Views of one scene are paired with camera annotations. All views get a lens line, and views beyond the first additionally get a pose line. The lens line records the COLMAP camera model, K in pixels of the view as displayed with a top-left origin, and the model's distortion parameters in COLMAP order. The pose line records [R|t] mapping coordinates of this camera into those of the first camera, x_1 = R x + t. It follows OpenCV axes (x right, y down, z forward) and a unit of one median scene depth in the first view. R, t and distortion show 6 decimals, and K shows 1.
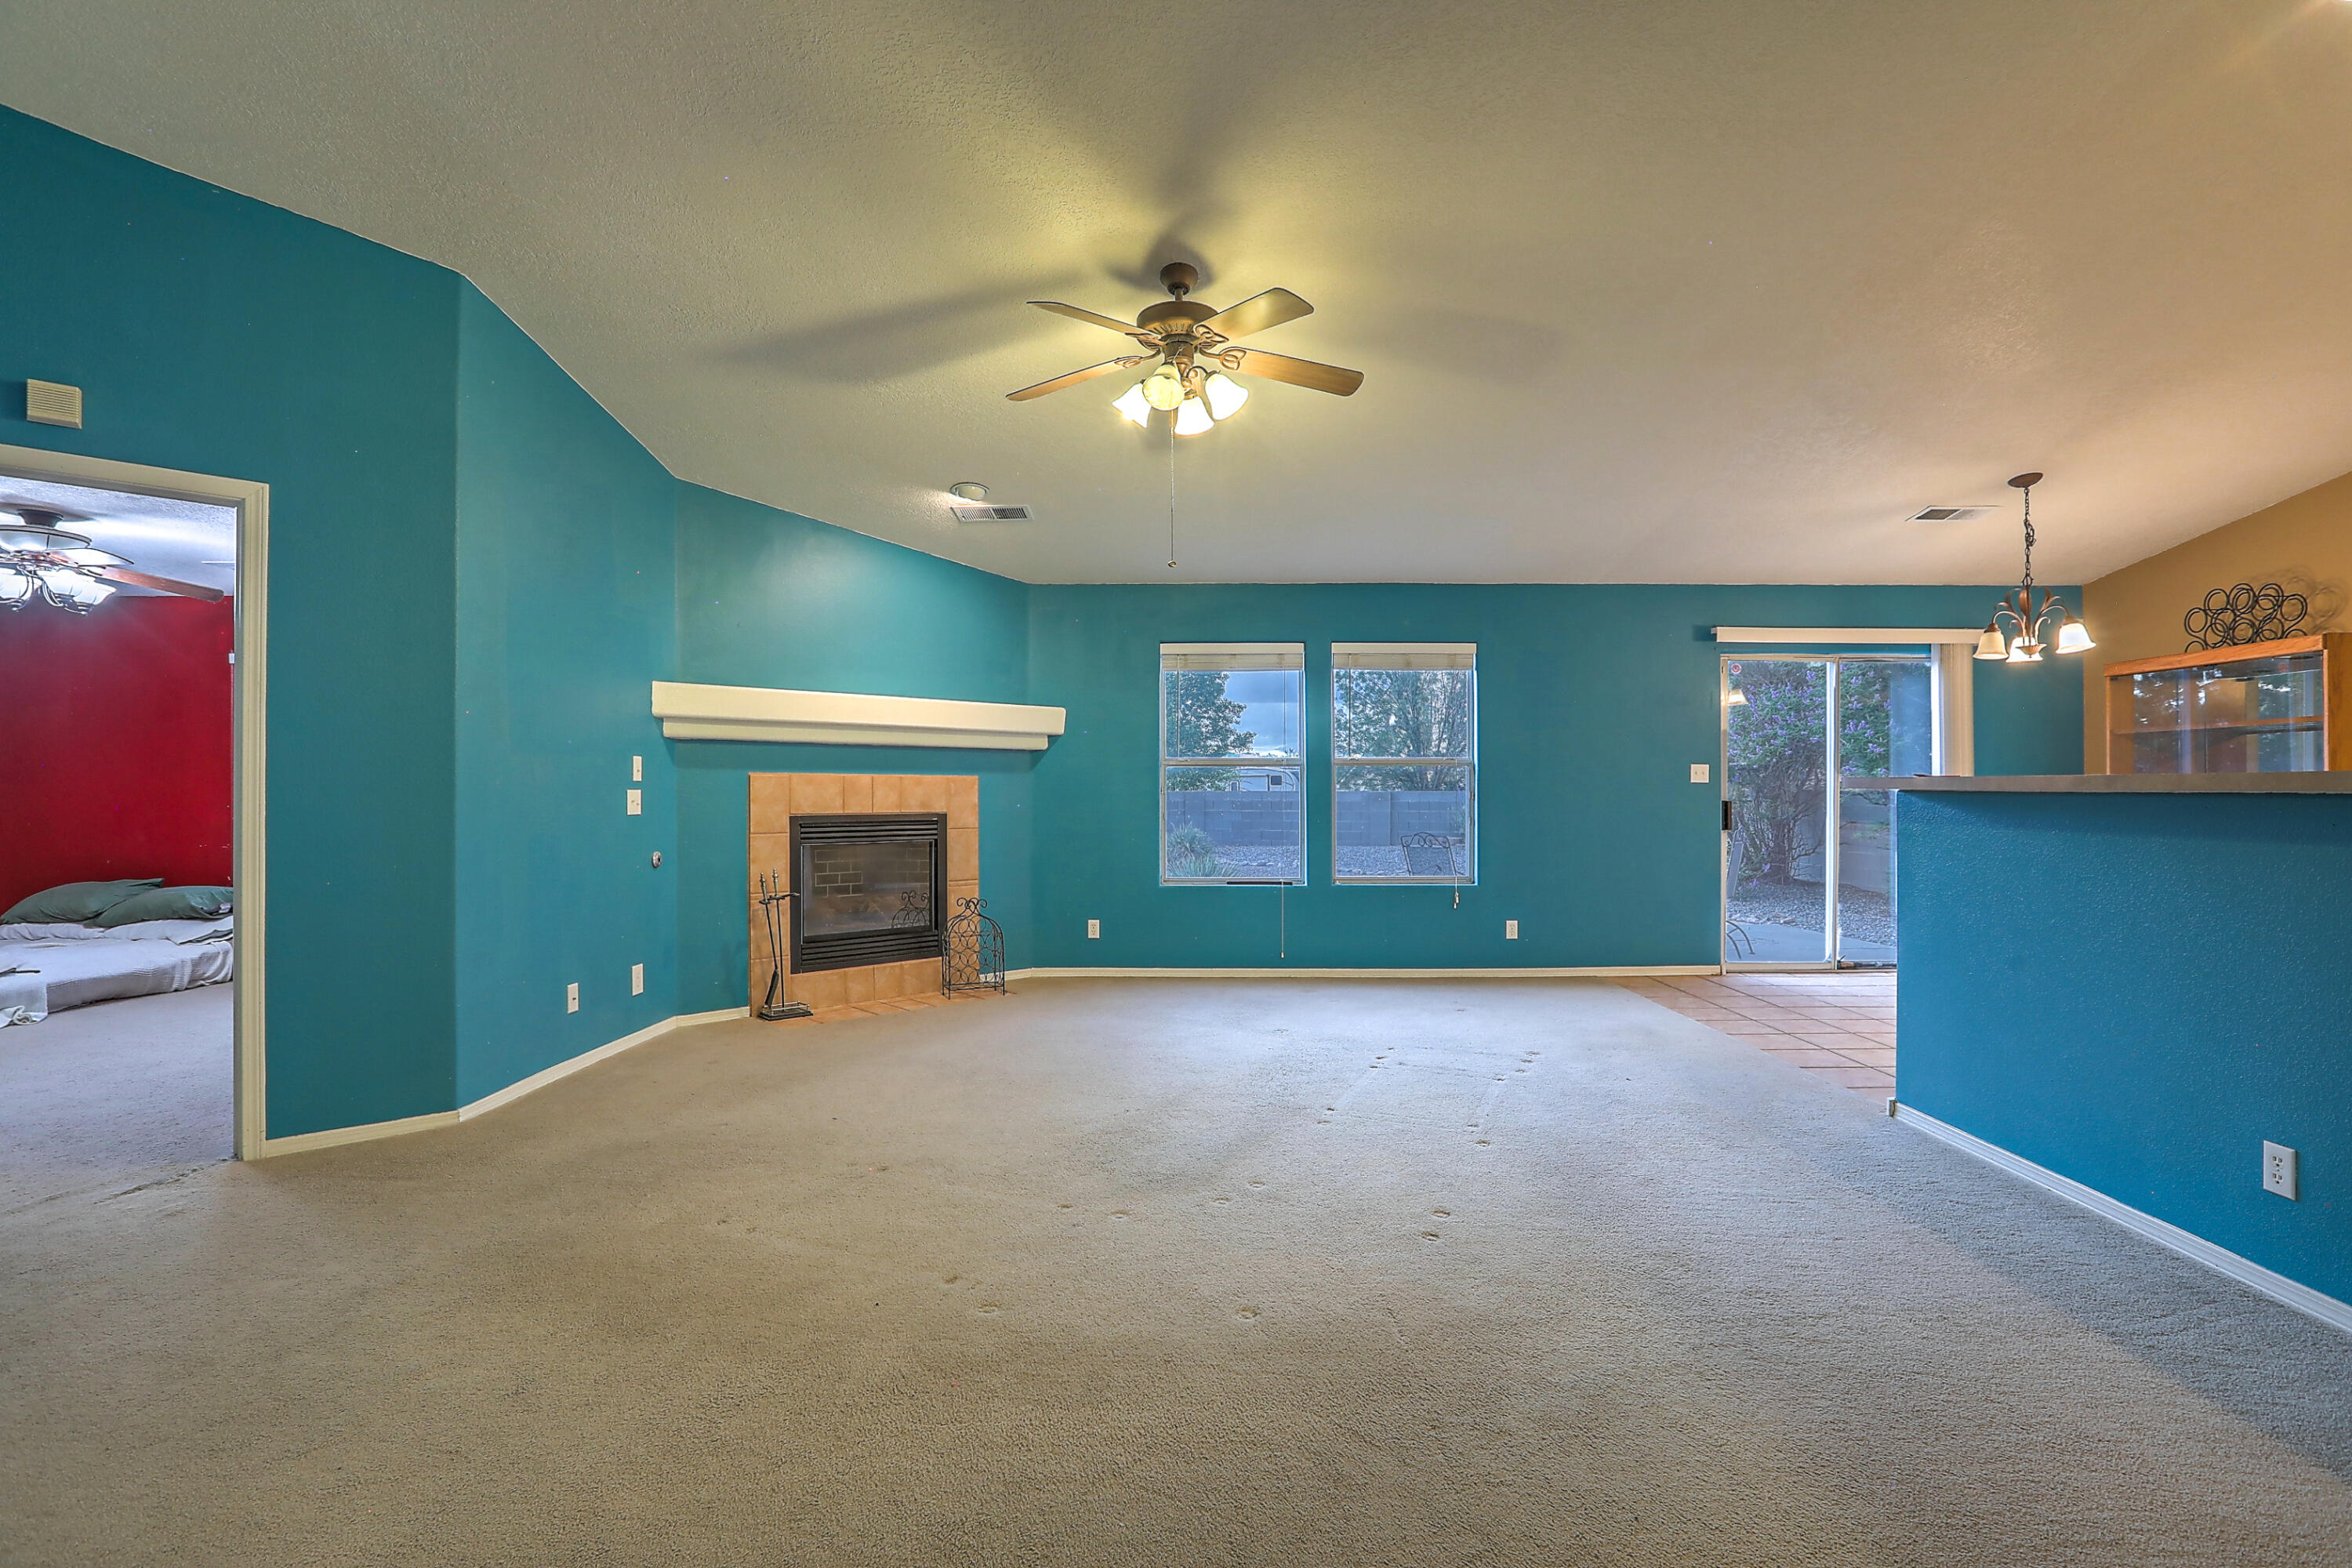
lens RADIAL K [[1072.5, 0, 1176.0], [0, 1072.5, 784.0], [0, 0, 1]] dist [-0.065630, 0.030899]
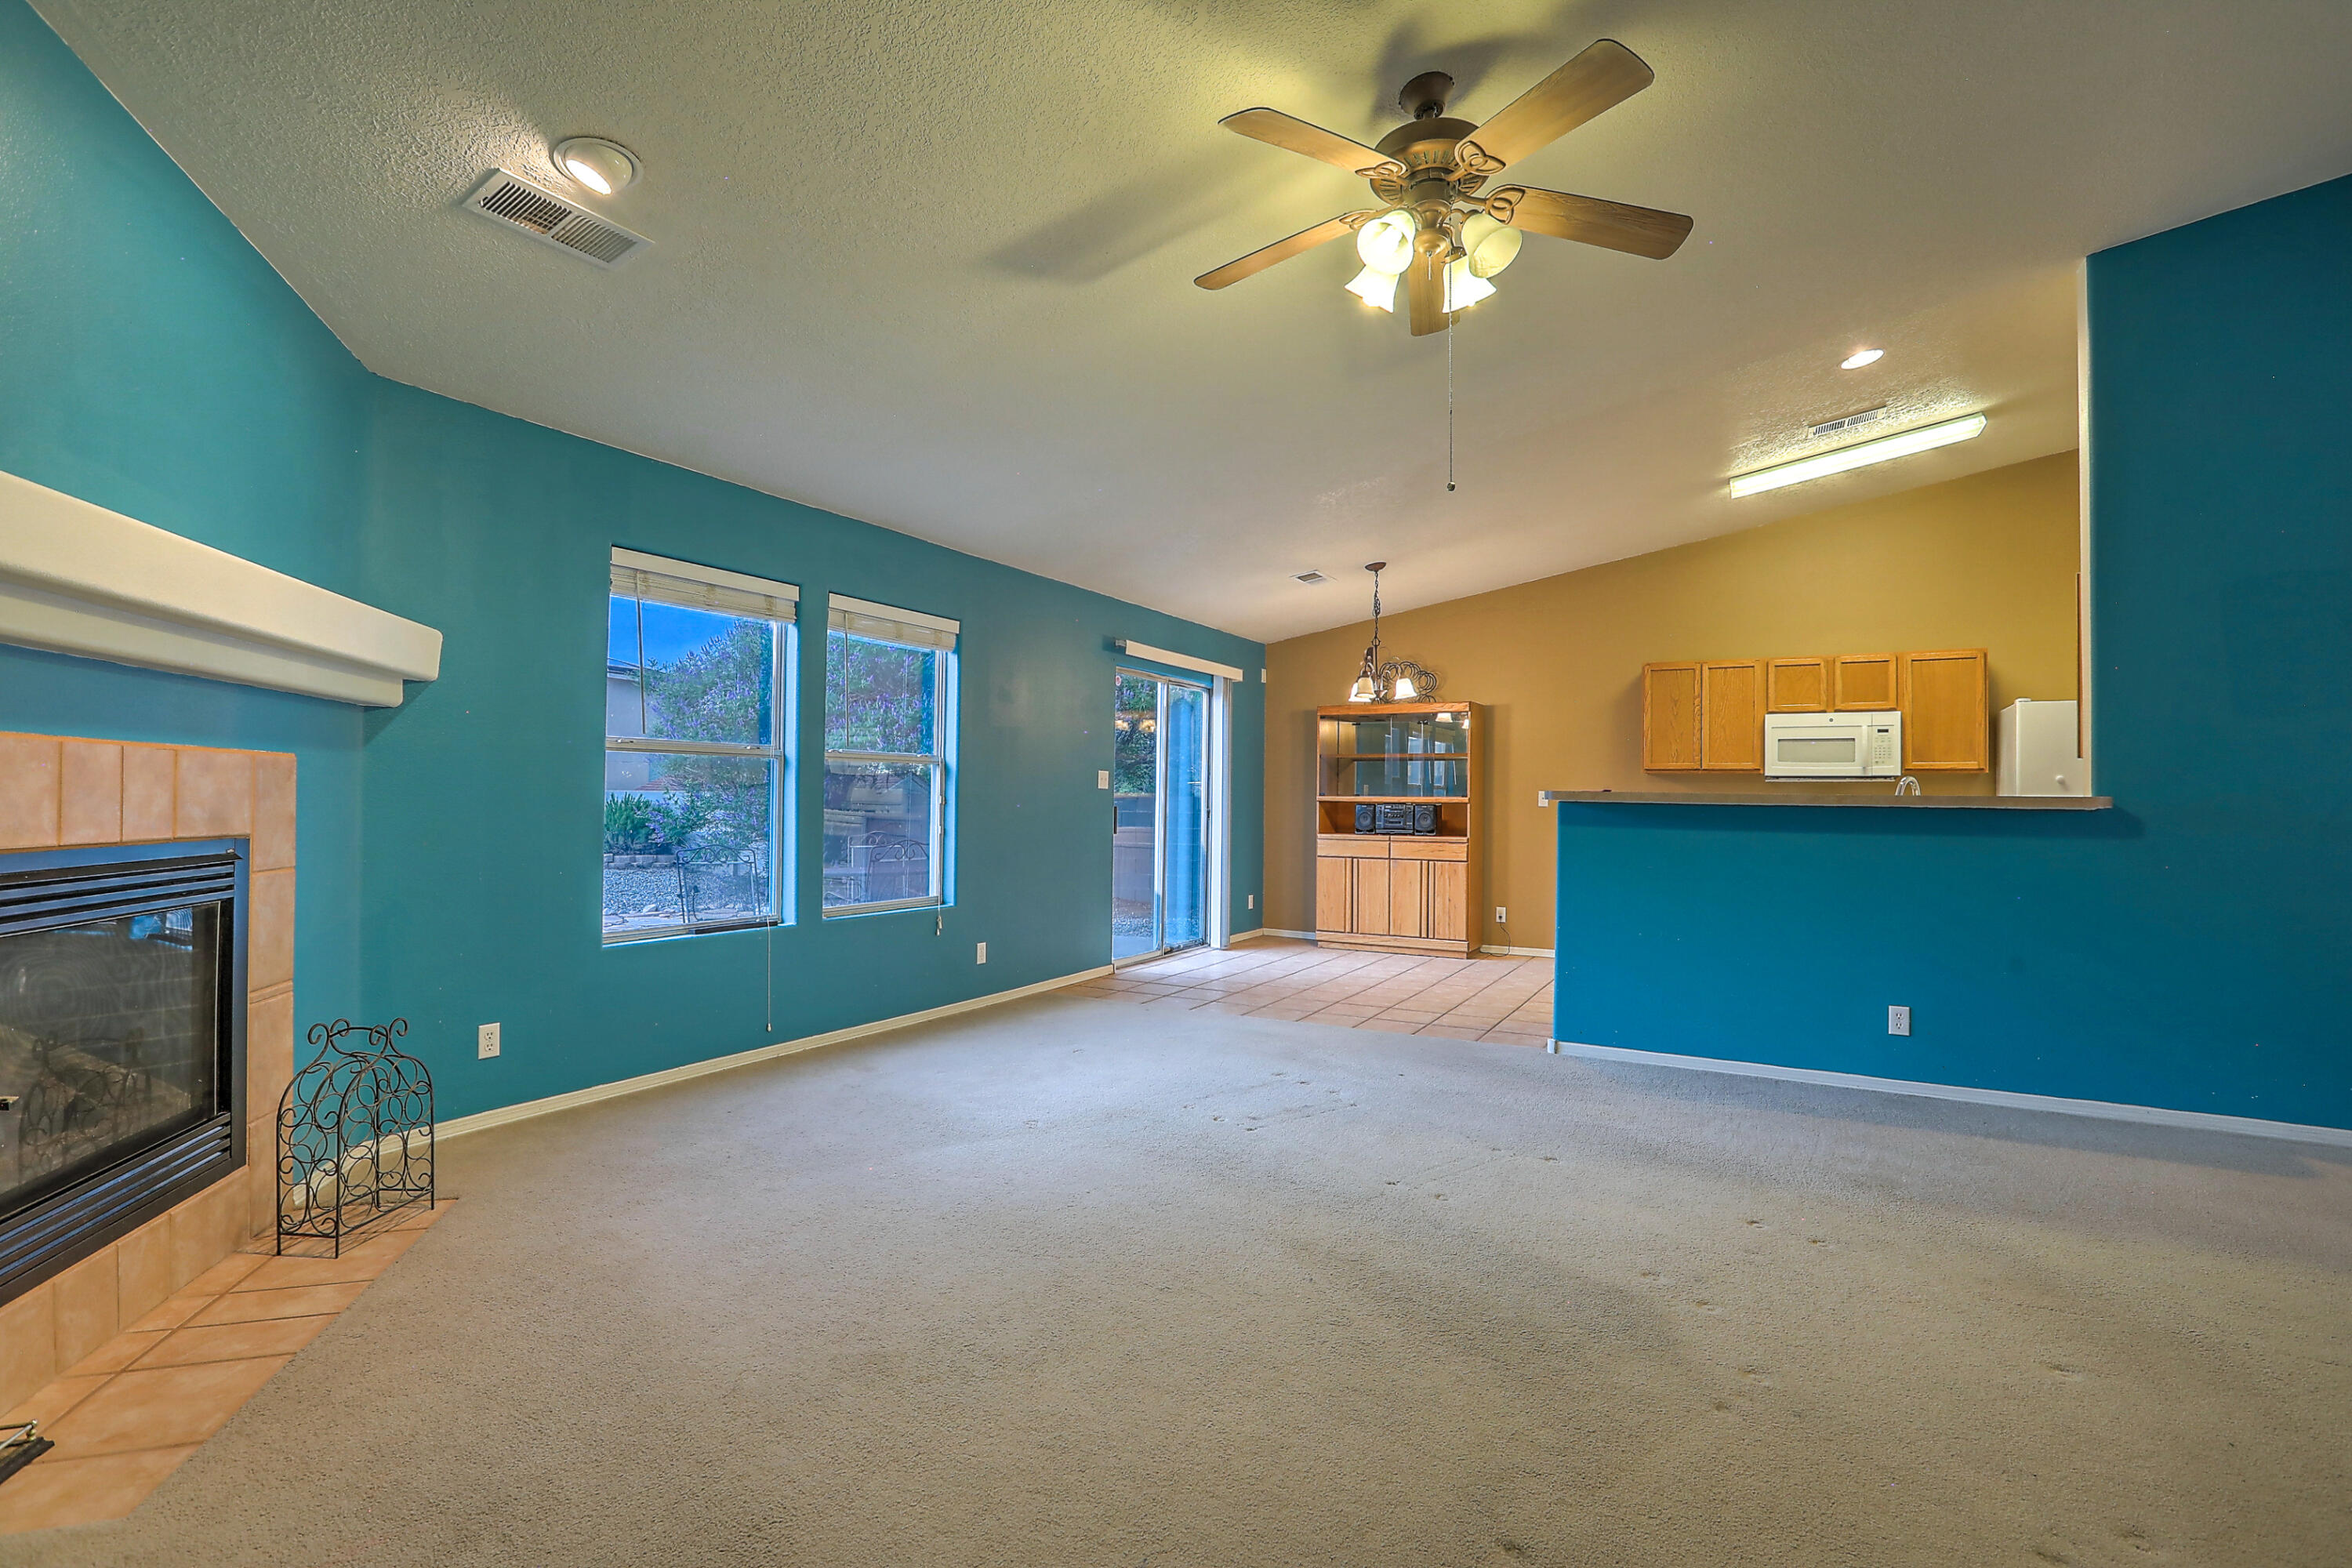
lens RADIAL K [[1072.5, 0, 1176.0], [0, 1072.5, 784.0], [0, 0, 1]] dist [-0.065630, 0.030899]
pose [[0.474424, 0.016017, 0.880151, -0.446117], [-0.017033, 0.999814, -0.009014, 0.003165], [-0.880132, -0.010715, 0.474609, 0.508524]]
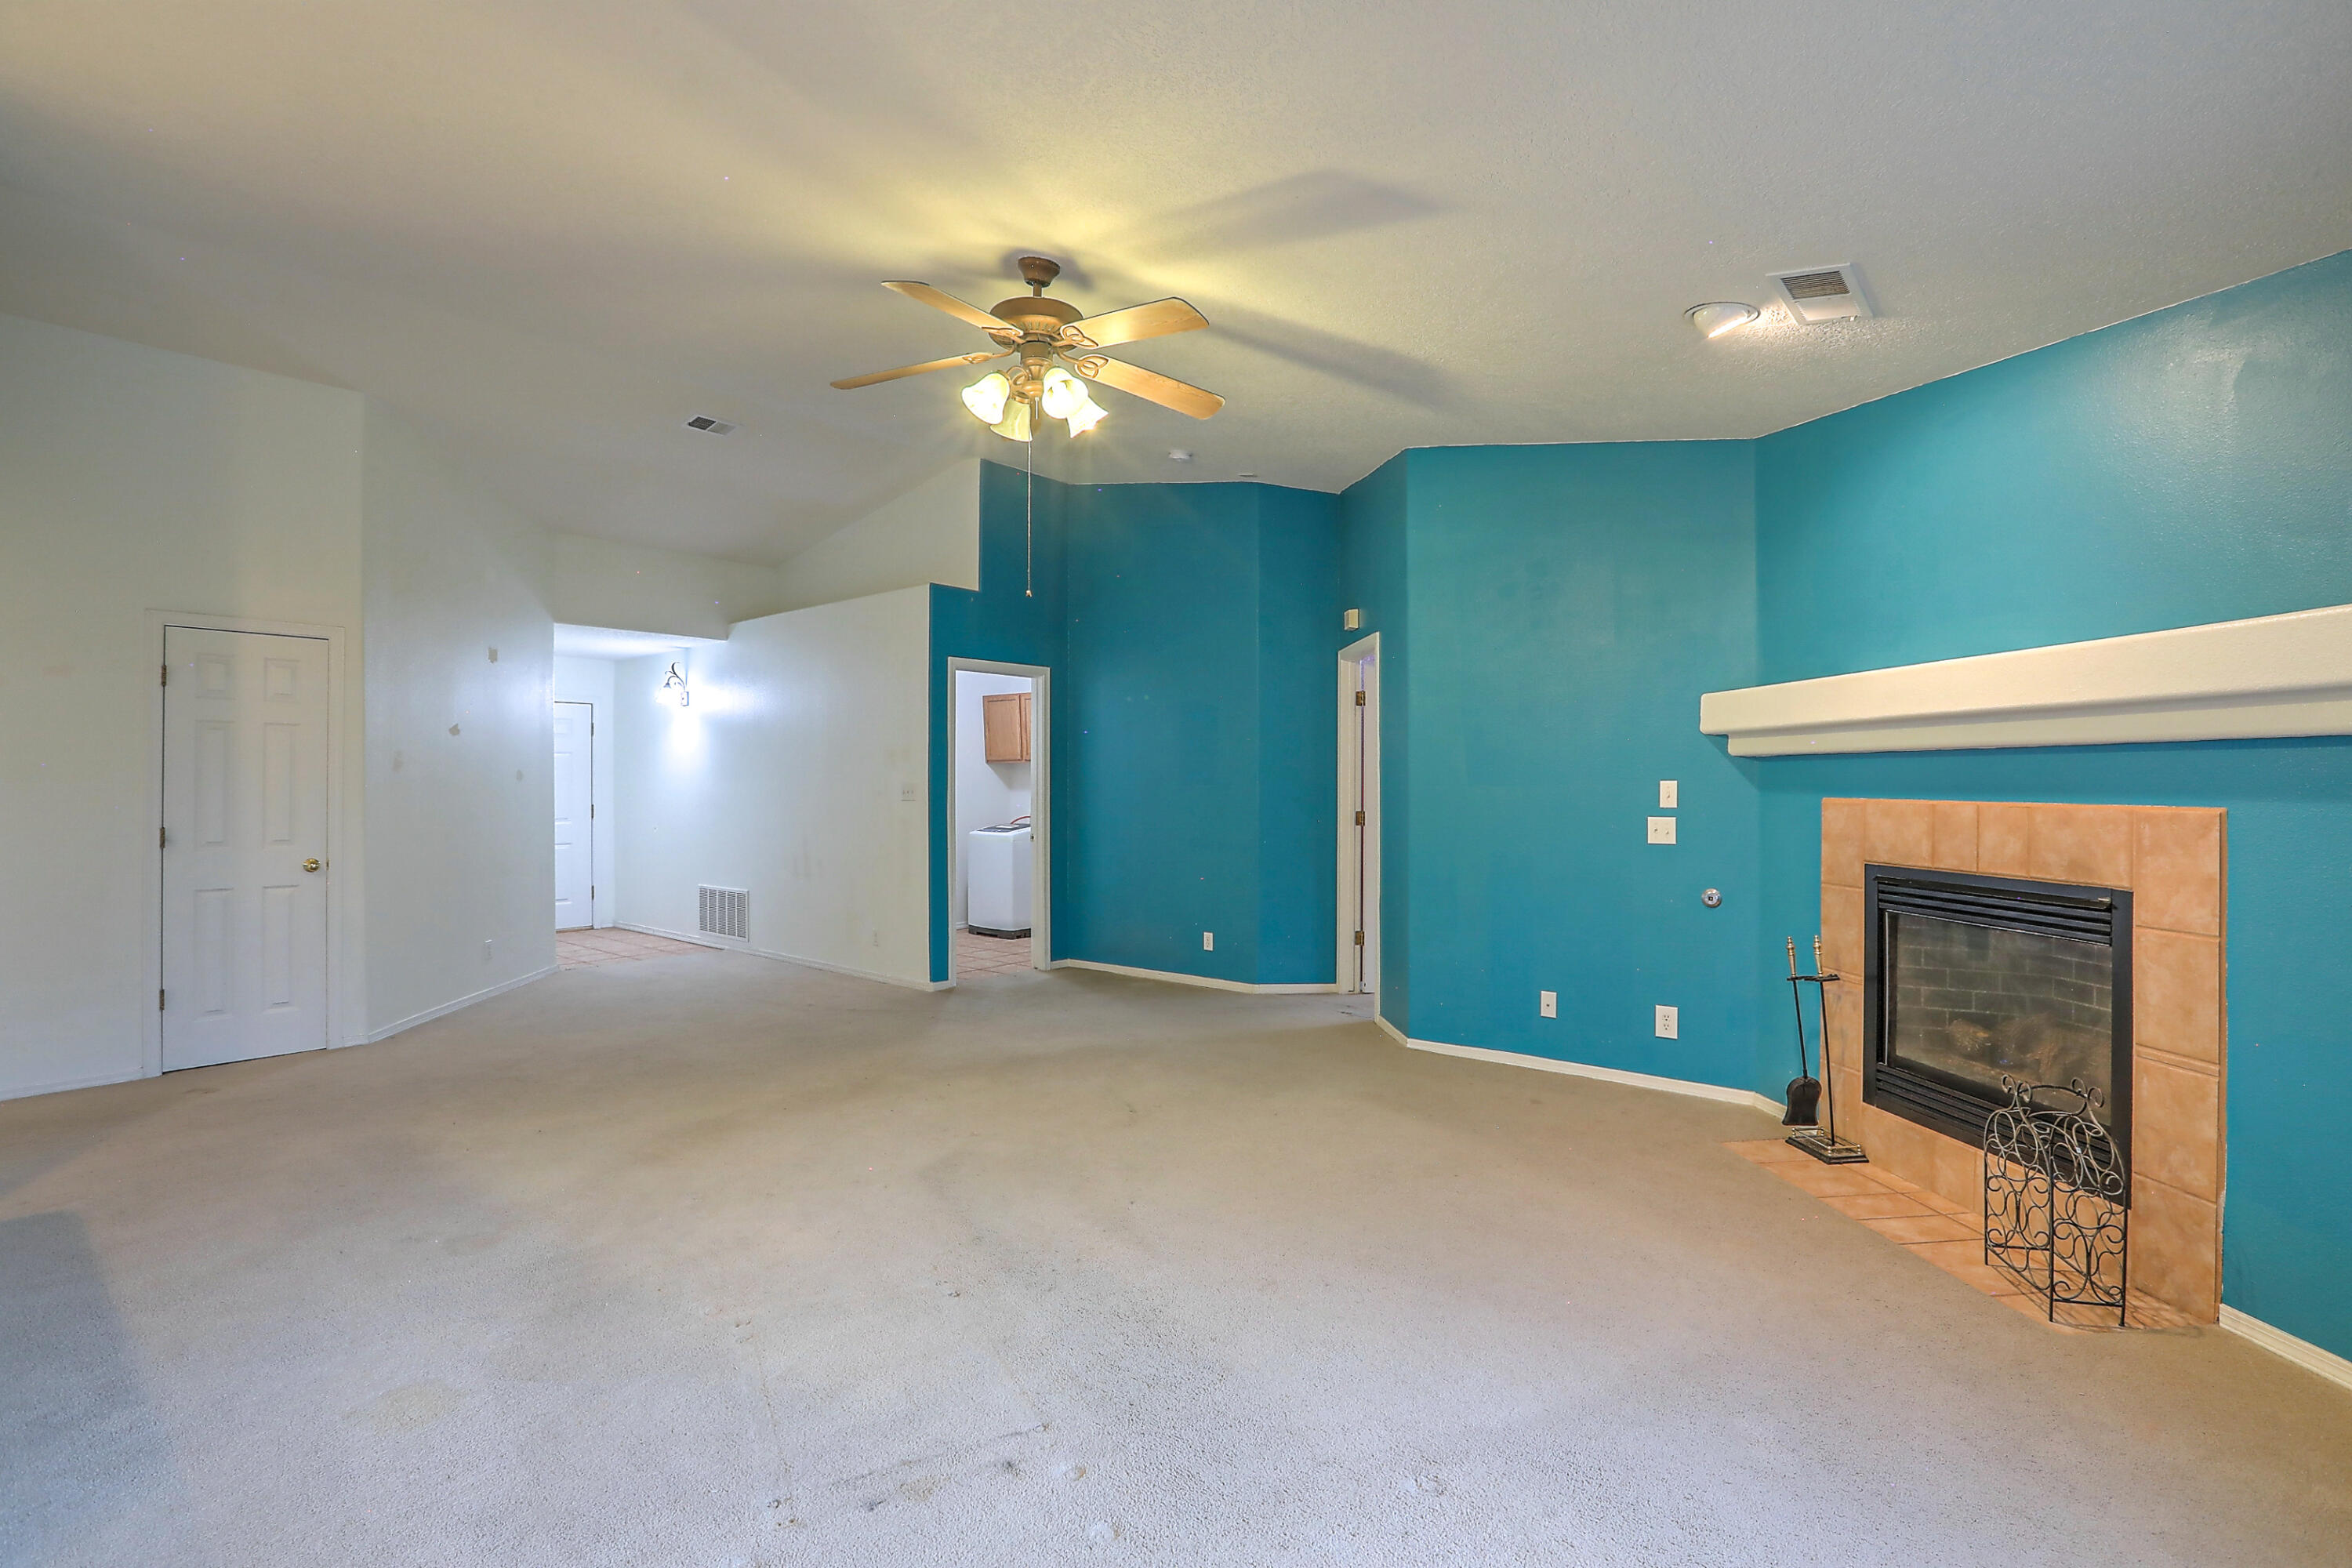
lens RADIAL K [[1068.5, 0, 1176.0], [0, 1068.5, 784.0], [0, 0, 1]] dist [-0.050925, 0.017022]
pose [[-0.620747, 0.005114, -0.783995, 0.404579], [0.009873, 0.999950, -0.001294, -0.022322], [0.783949, -0.008544, -0.620766, 1.043711]]
